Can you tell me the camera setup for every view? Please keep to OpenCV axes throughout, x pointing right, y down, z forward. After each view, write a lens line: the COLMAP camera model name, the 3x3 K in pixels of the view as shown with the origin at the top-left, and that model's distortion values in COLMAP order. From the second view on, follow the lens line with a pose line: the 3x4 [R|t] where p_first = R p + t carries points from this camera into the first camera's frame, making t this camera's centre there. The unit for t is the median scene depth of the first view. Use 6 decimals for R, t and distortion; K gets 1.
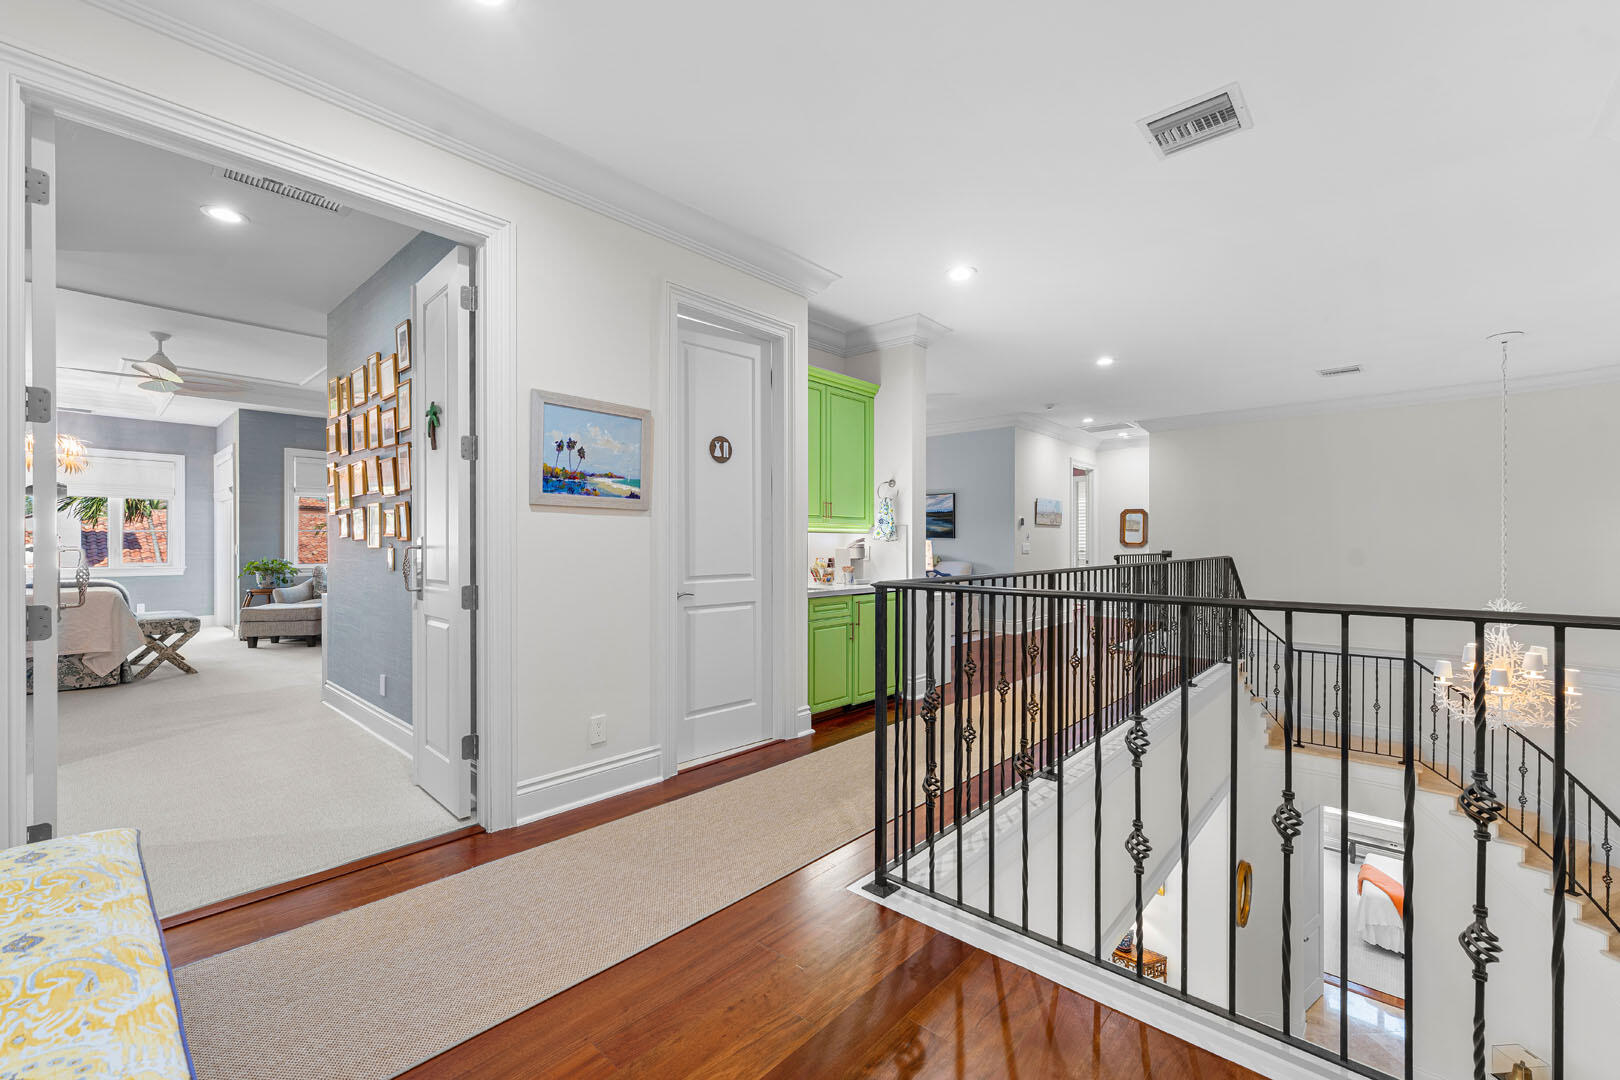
lens RADIAL K [[672.0, 0, 812.9], [0, 672.0, 539.8], [0, 0, 1]] dist [0.001011, 0.000187]
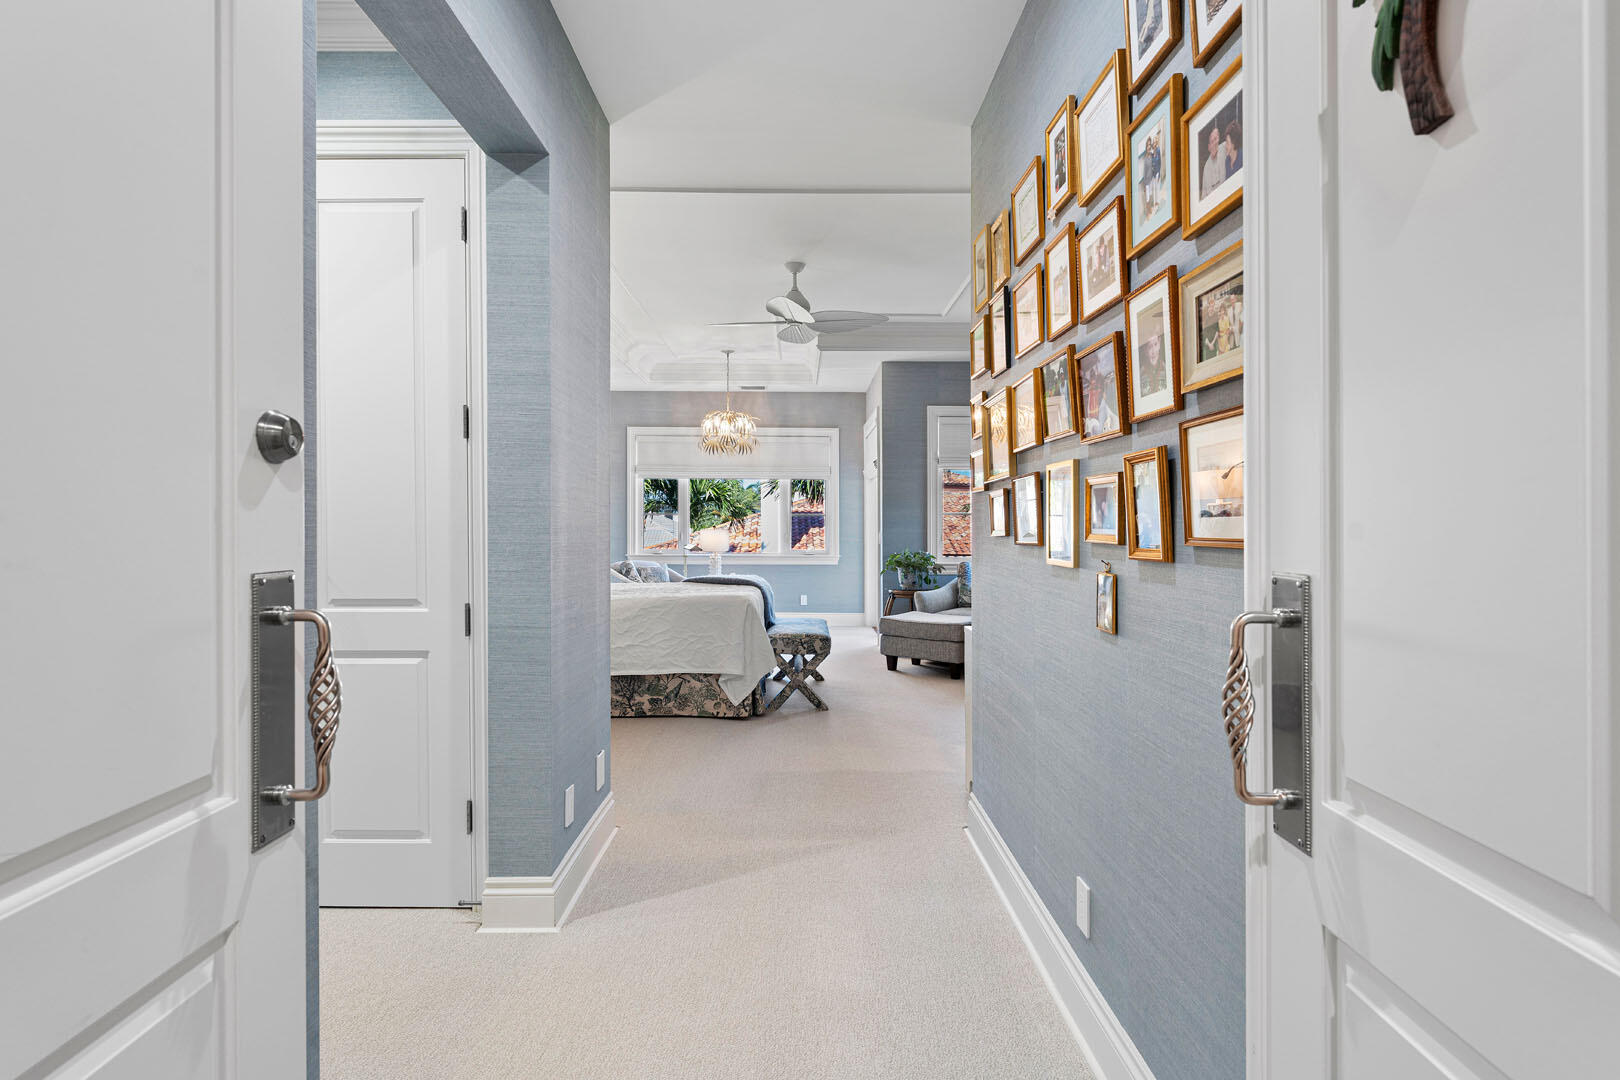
lens RADIAL K [[796.1, 0, 806.7], [0, 796.1, 510.9], [0, 0, 1]] dist [0.000546, 0.000167]
pose [[0.671681, -0.005673, -0.740819, -0.279661], [-0.000203, 0.999969, -0.007842, -0.013810], [0.740840, 0.005418, 0.671659, 0.391236]]
